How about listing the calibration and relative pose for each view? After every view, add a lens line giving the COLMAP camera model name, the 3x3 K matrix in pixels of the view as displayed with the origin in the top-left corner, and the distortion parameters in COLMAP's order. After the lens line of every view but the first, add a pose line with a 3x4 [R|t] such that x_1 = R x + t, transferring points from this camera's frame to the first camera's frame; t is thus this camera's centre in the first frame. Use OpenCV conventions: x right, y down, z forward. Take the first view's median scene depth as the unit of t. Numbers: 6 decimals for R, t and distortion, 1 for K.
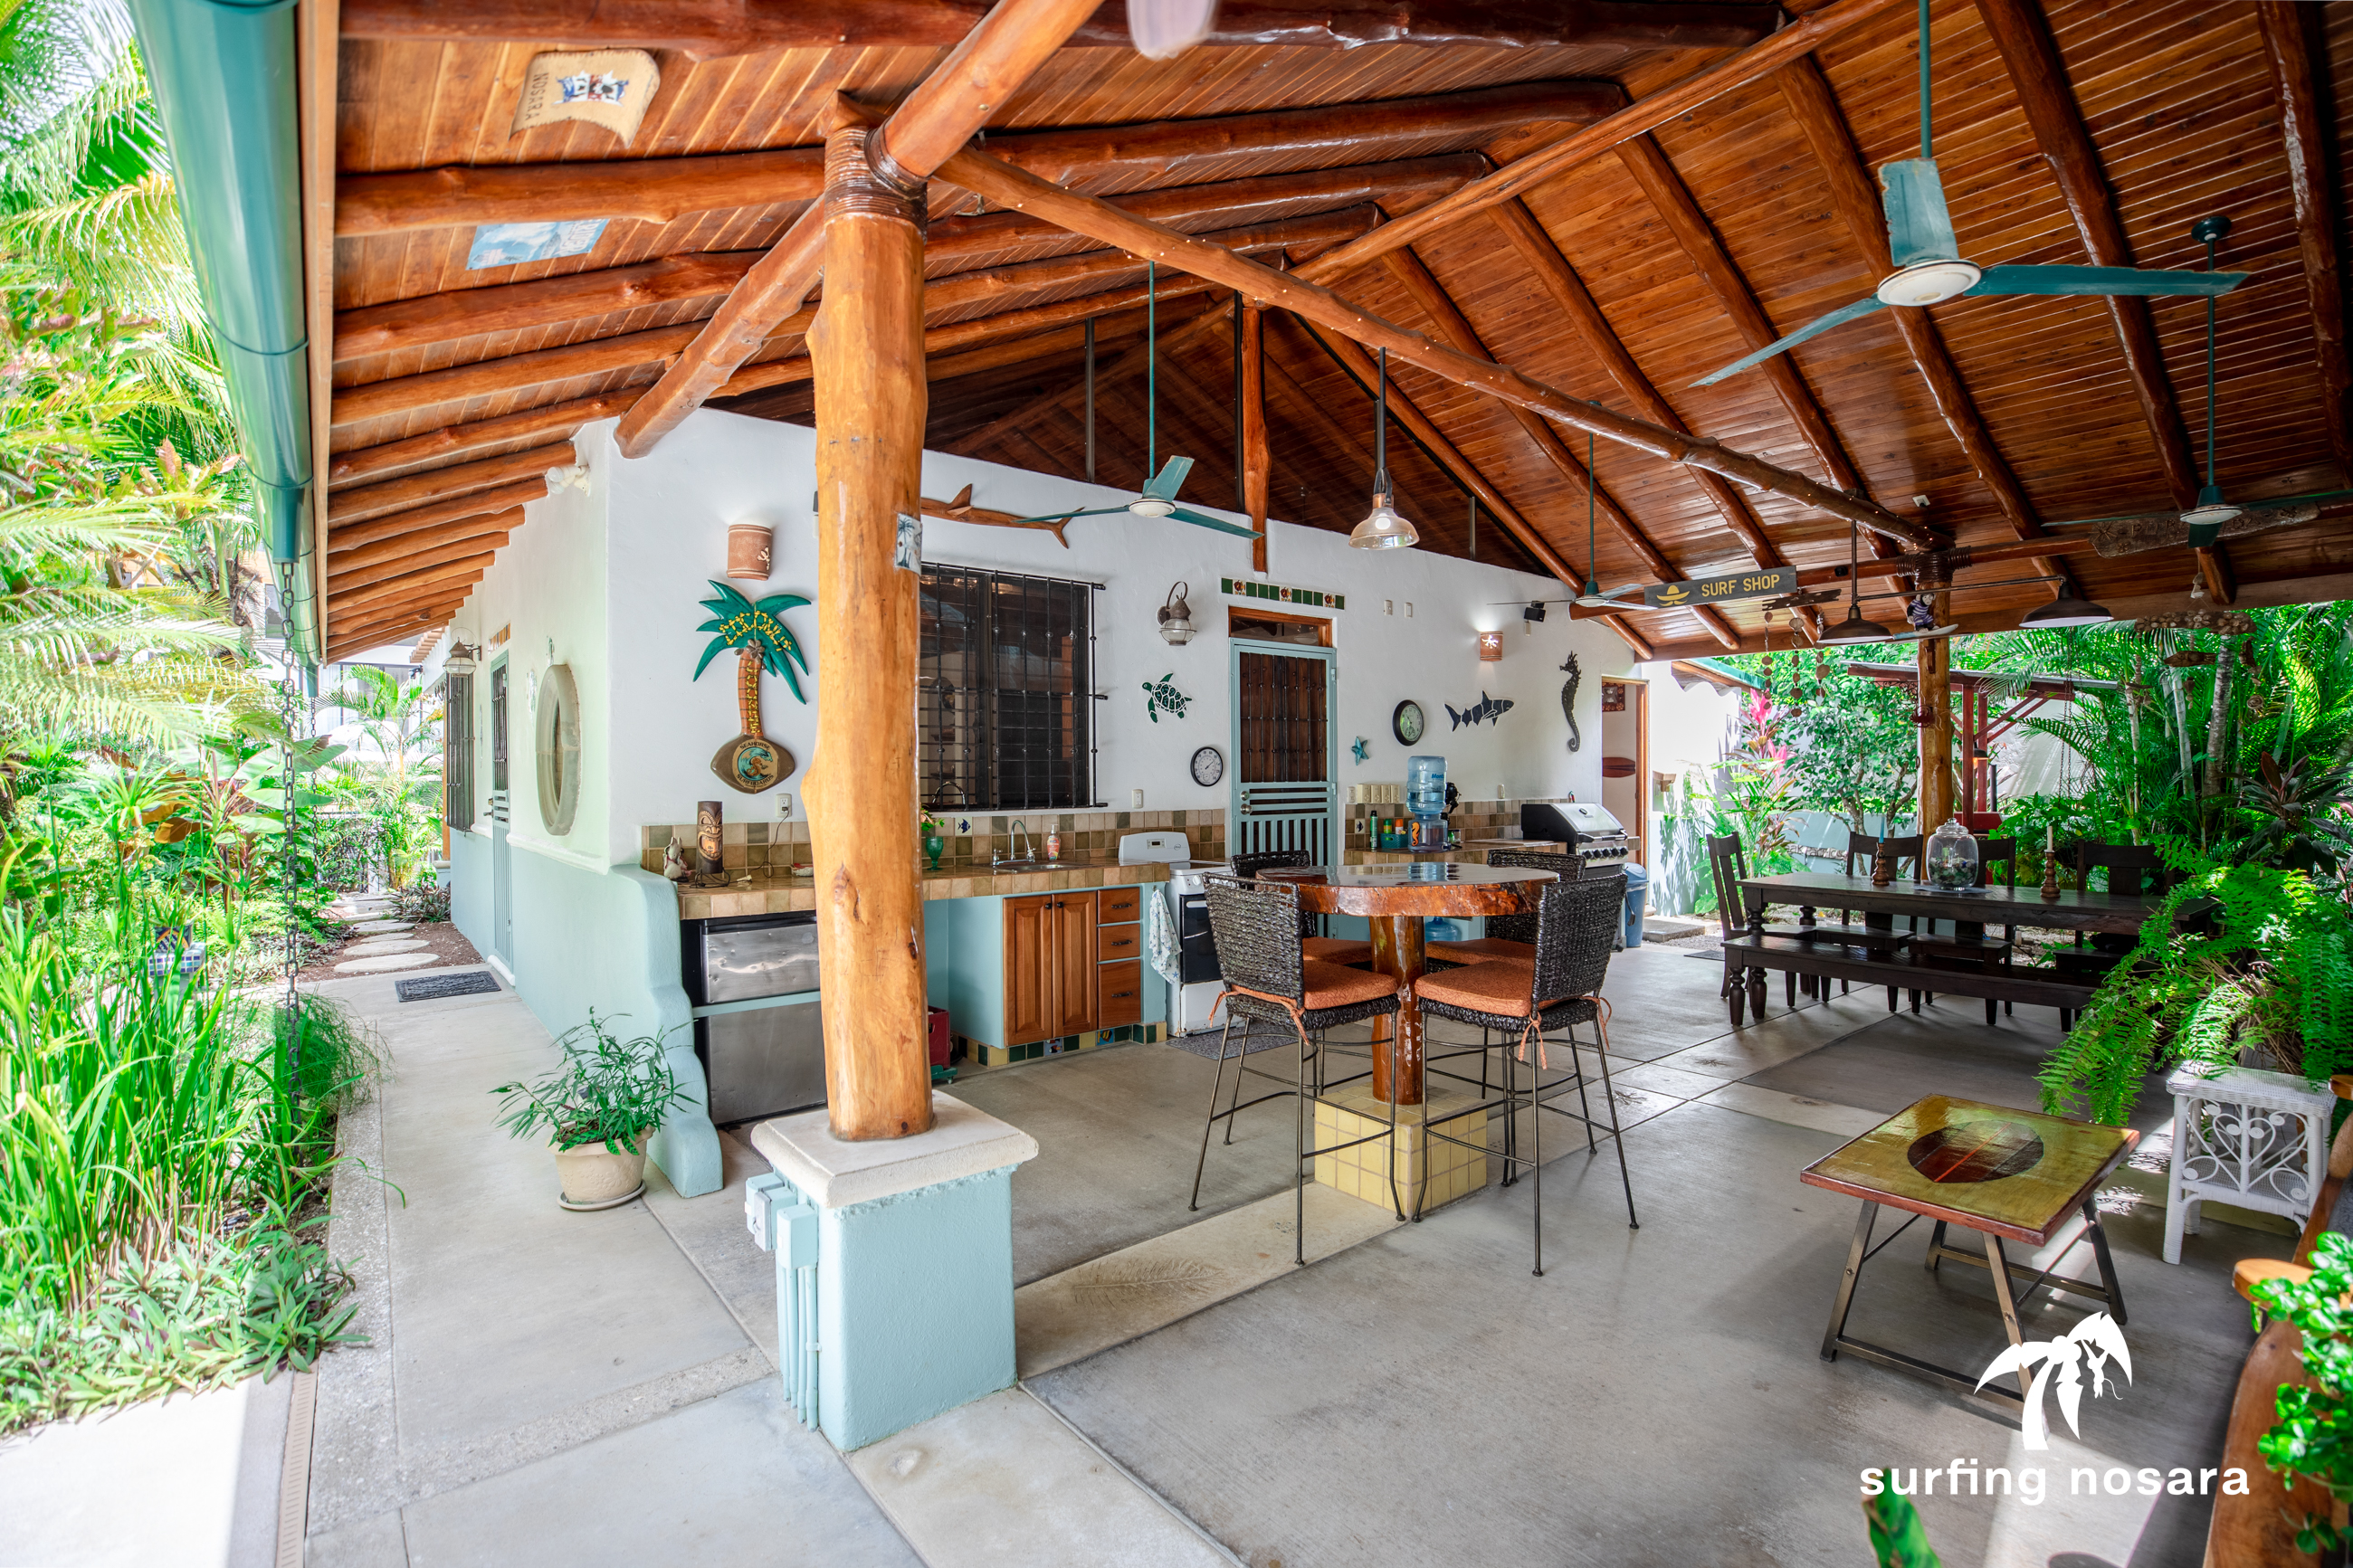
lens RADIAL K [[1079.3, 0, 1181.8], [0, 1079.3, 786.1], [0, 0, 1]] dist [-0.039236, 0.011659]
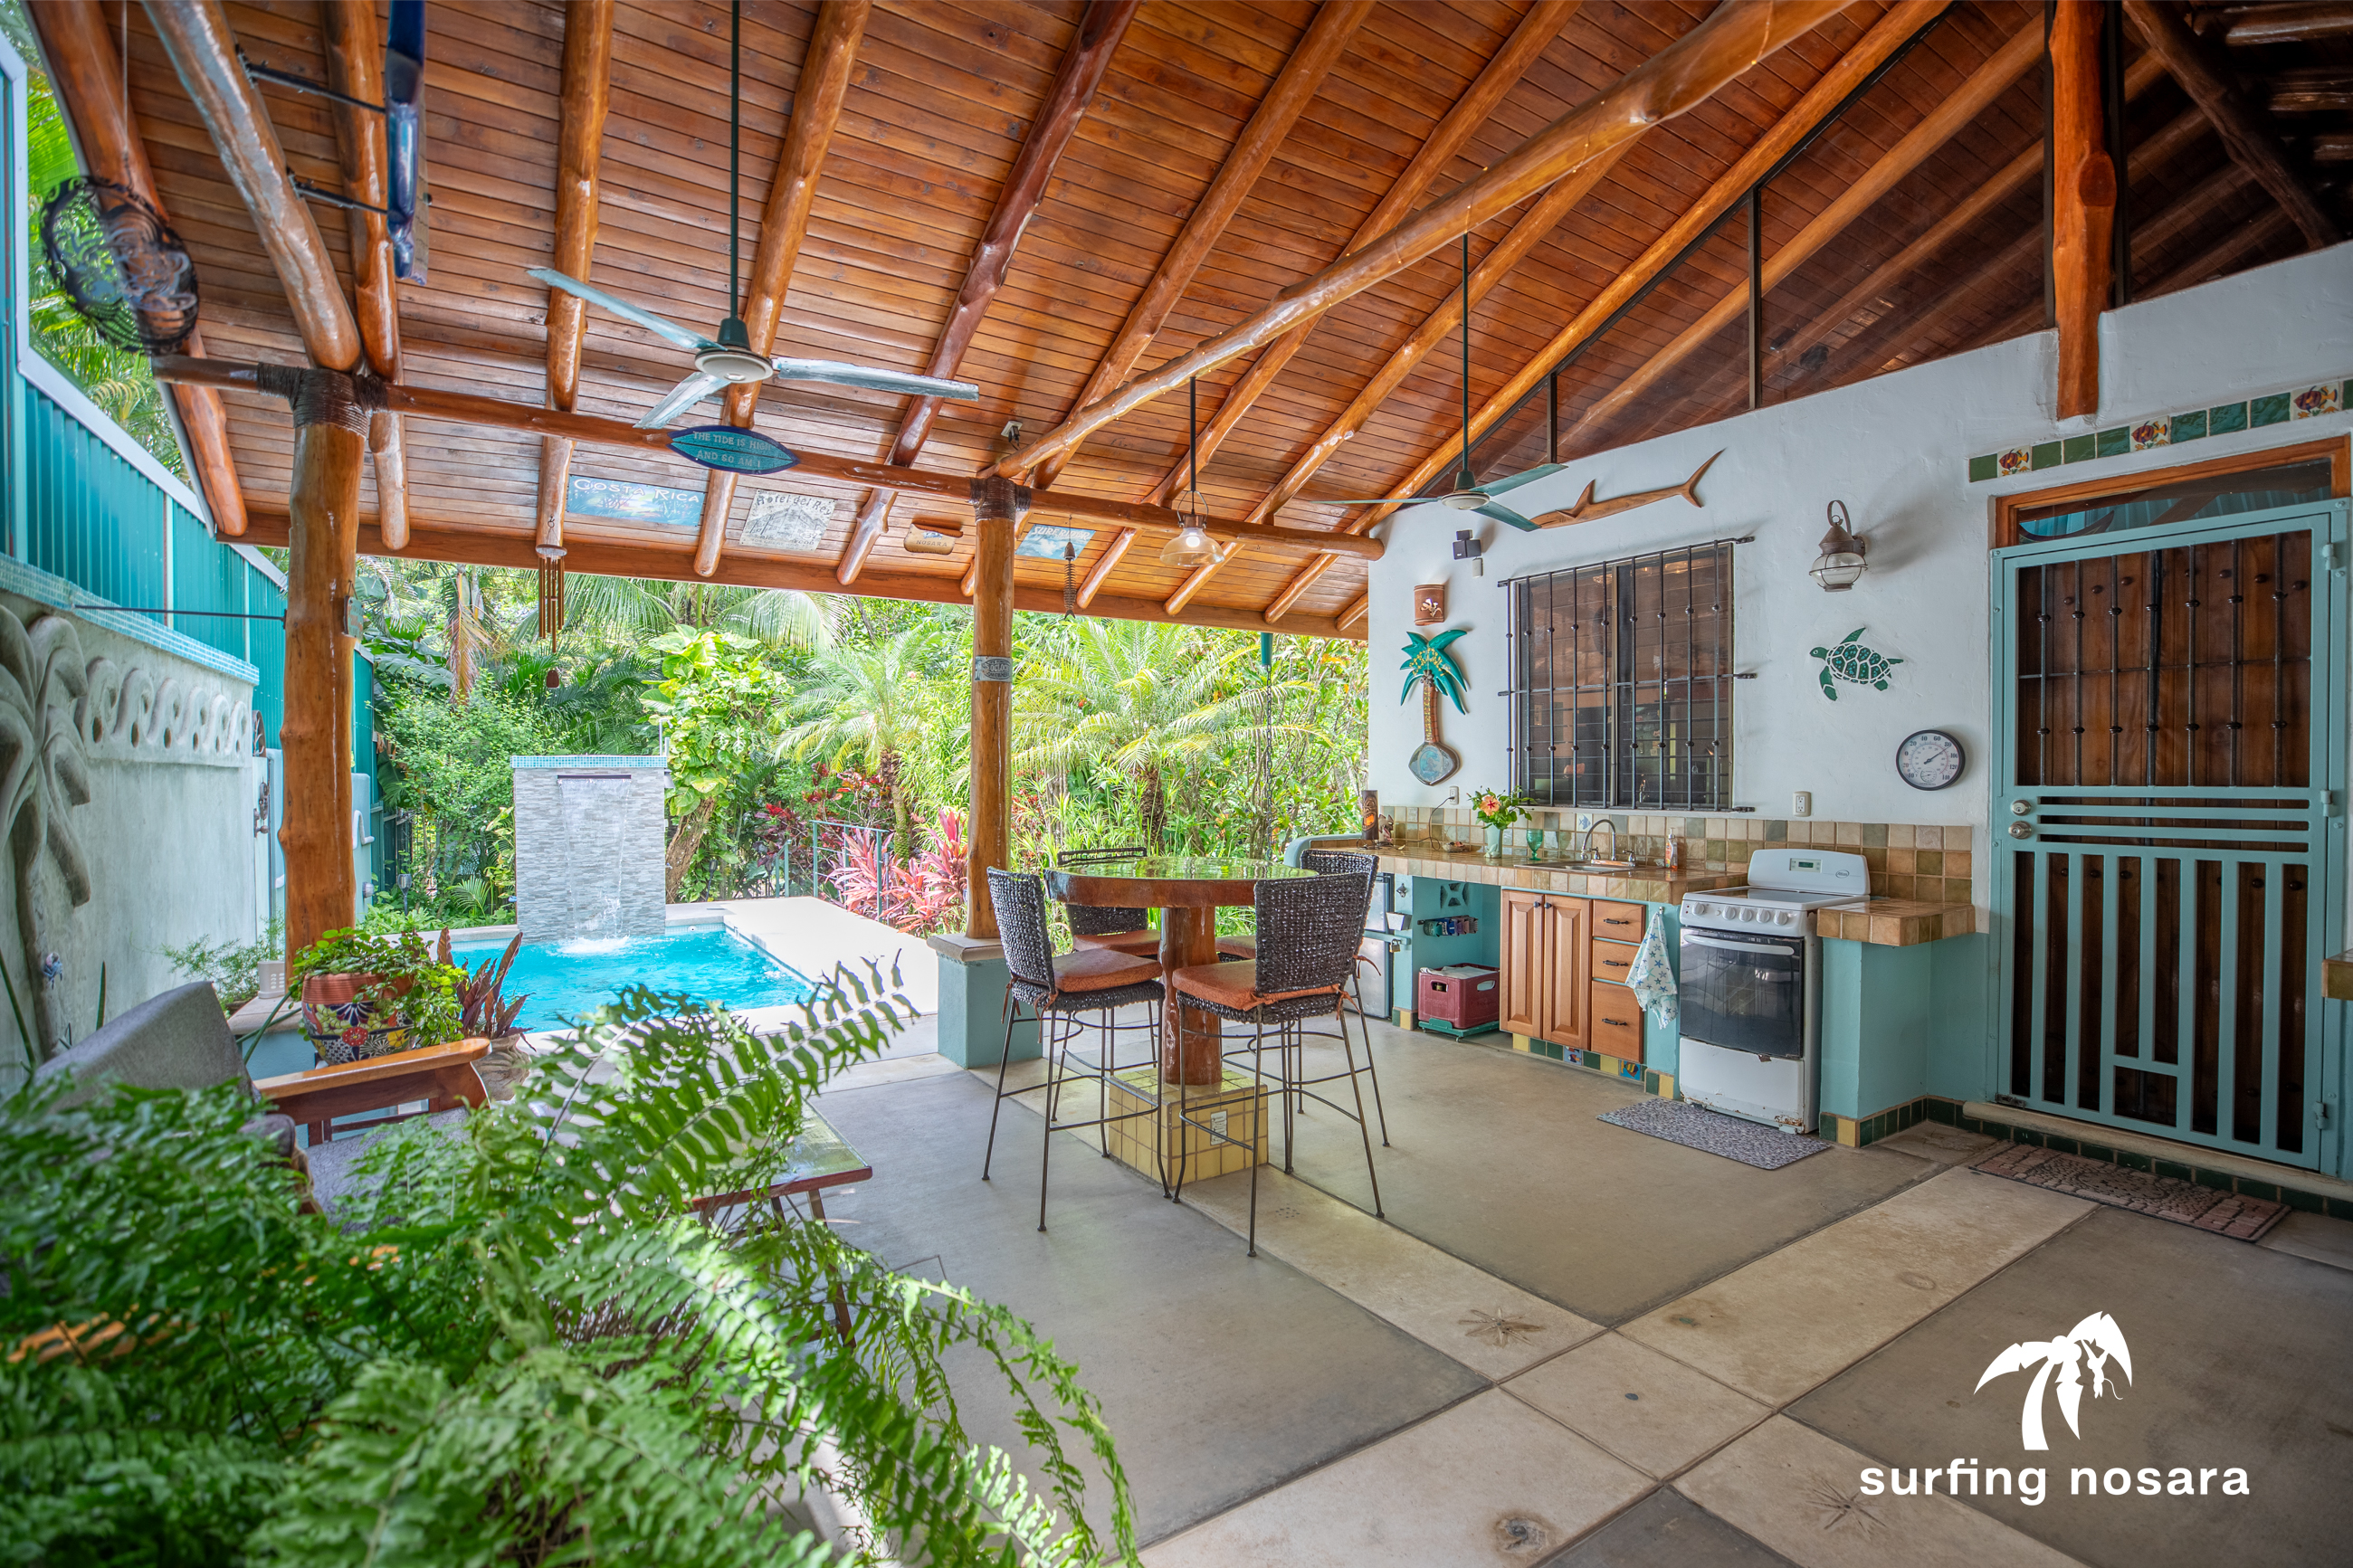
lens RADIAL K [[1079.3, 0, 1192.7], [0, 1079.3, 788.0], [0, 0, 1]] dist [-0.039236, 0.011659]
pose [[-0.099309, 0.021479, -0.994825, 0.697775], [-0.002969, 0.999756, 0.021882, -0.013573], [0.995052, 0.005127, -0.099221, 0.611399]]
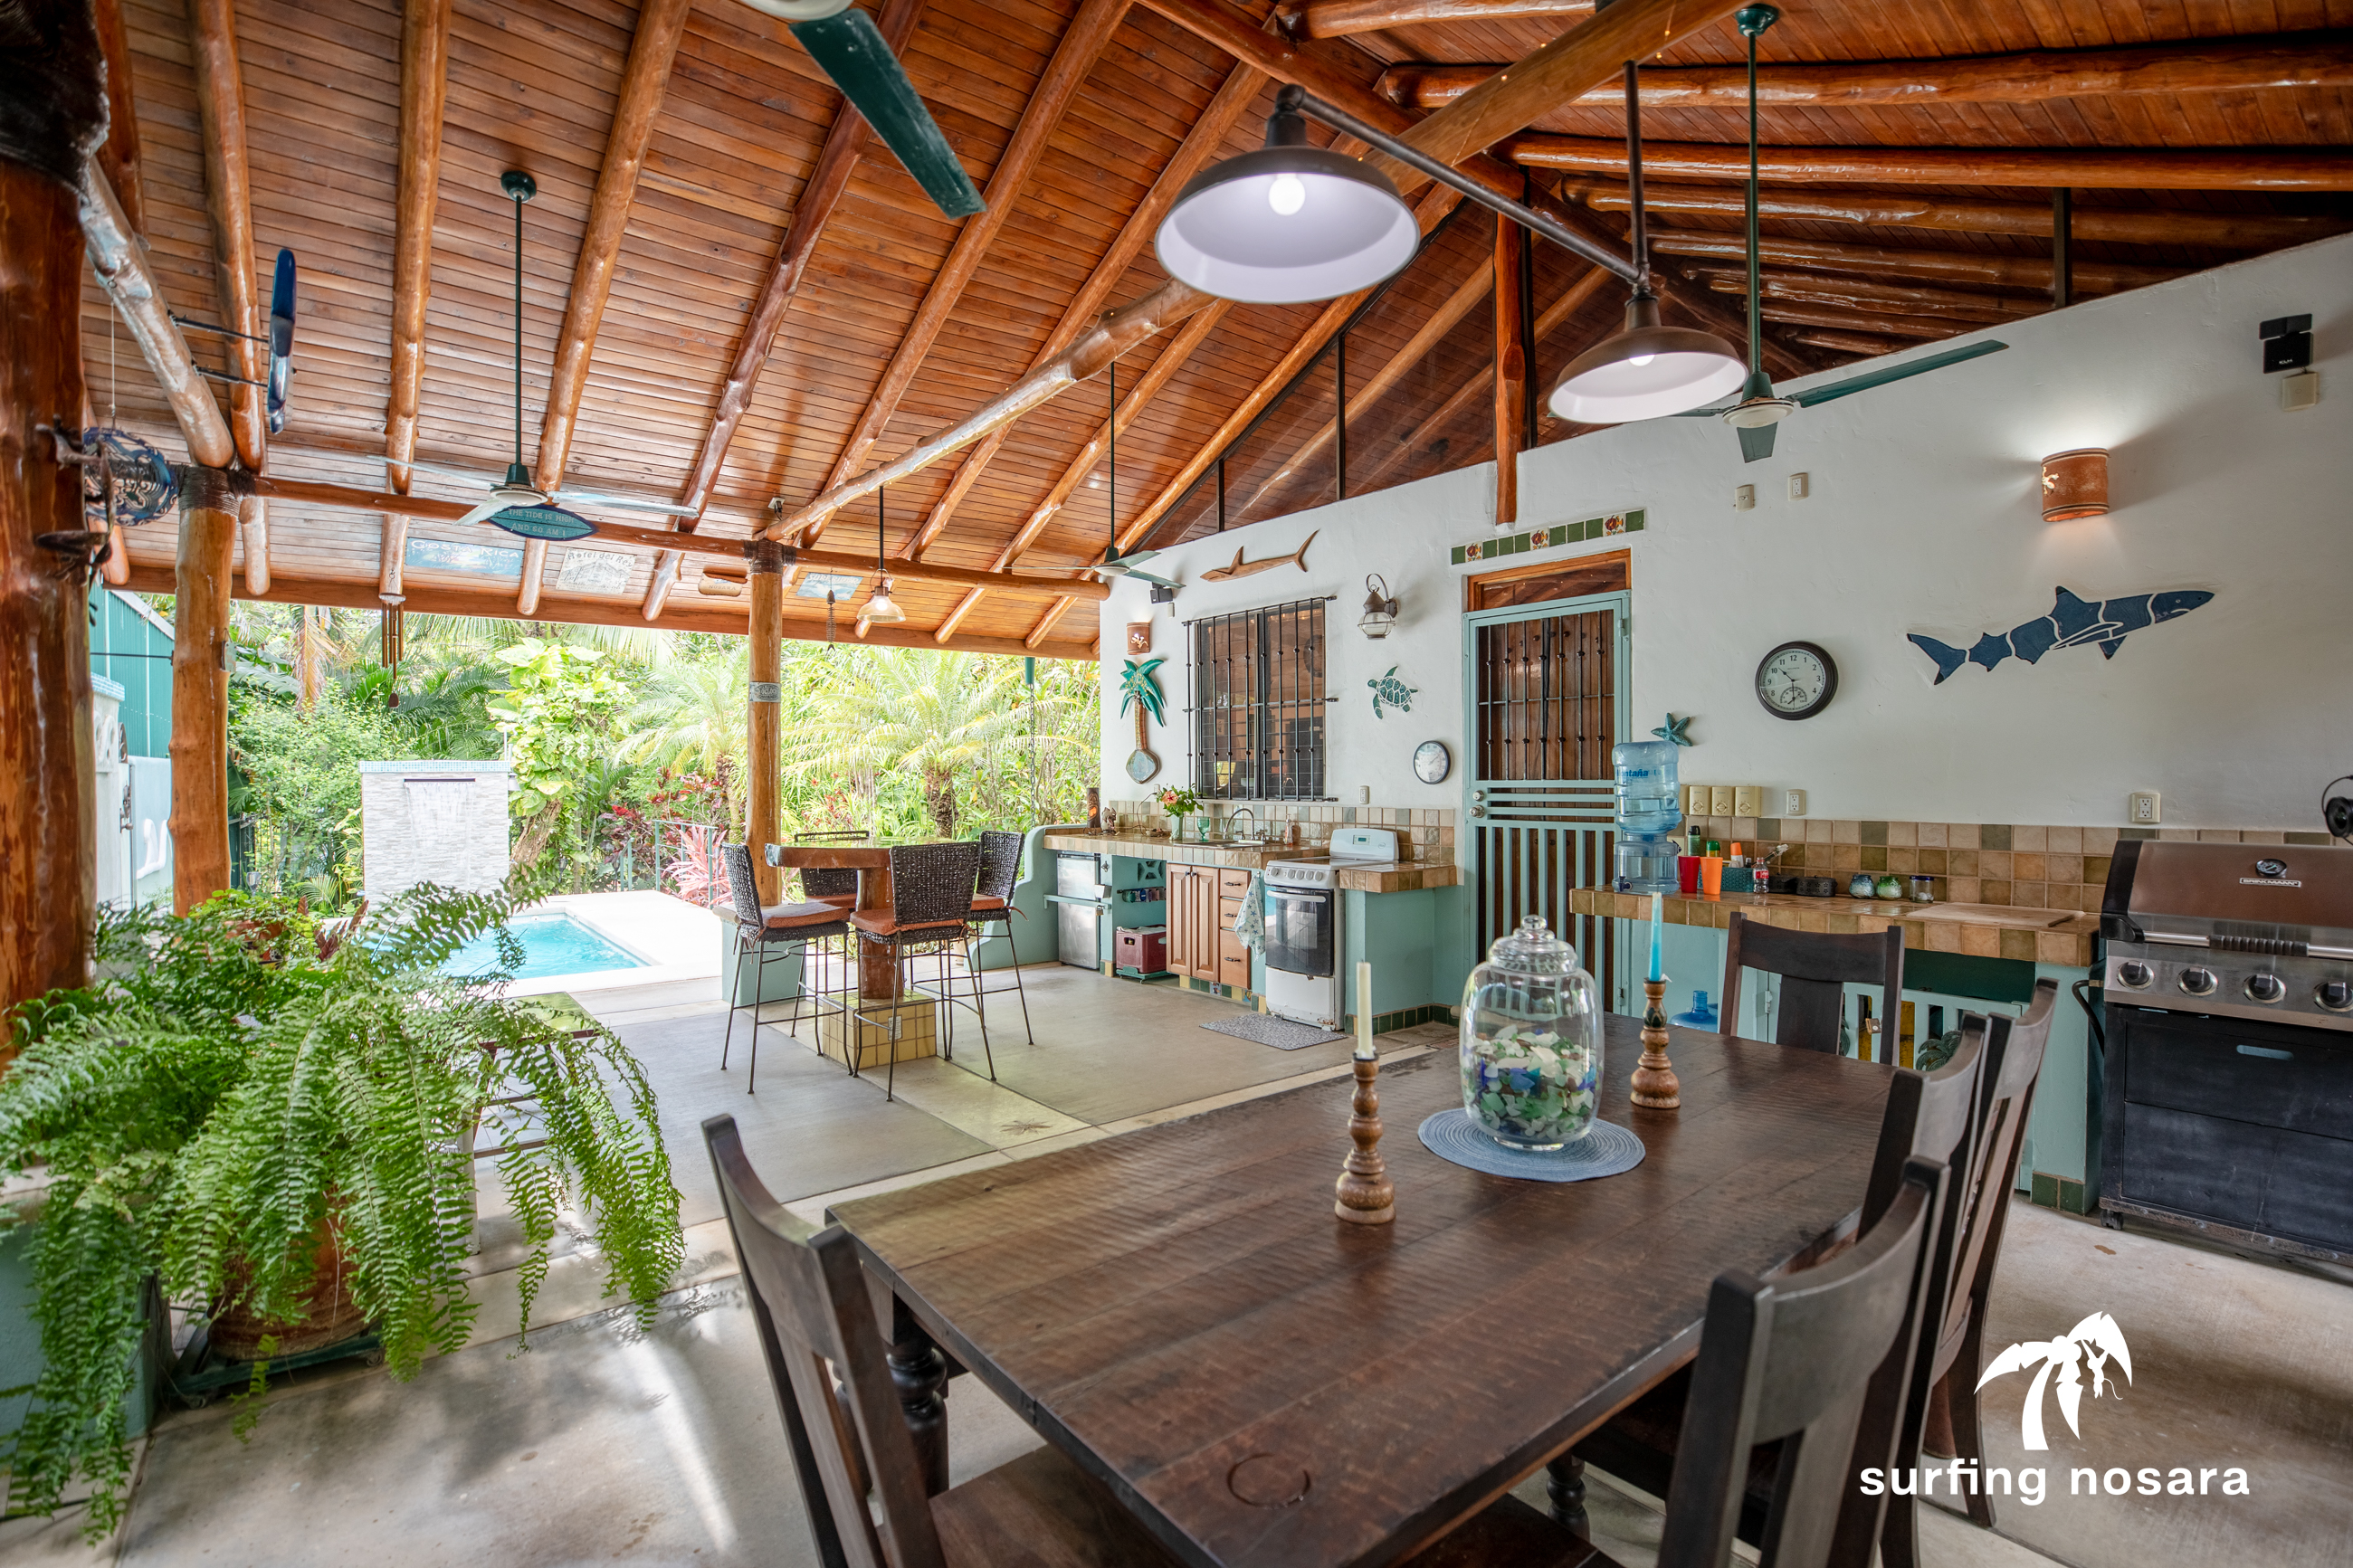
lens RADIAL K [[1079.3, 0, 1191.2], [0, 1079.3, 787.8], [0, 0, 1]] dist [-0.039236, 0.011659]
pose [[-0.003050, 0.019574, -0.999804, 0.921218], [0.000088, 0.999808, 0.019574, -0.014175], [0.999995, -0.000028, -0.003051, 0.789046]]
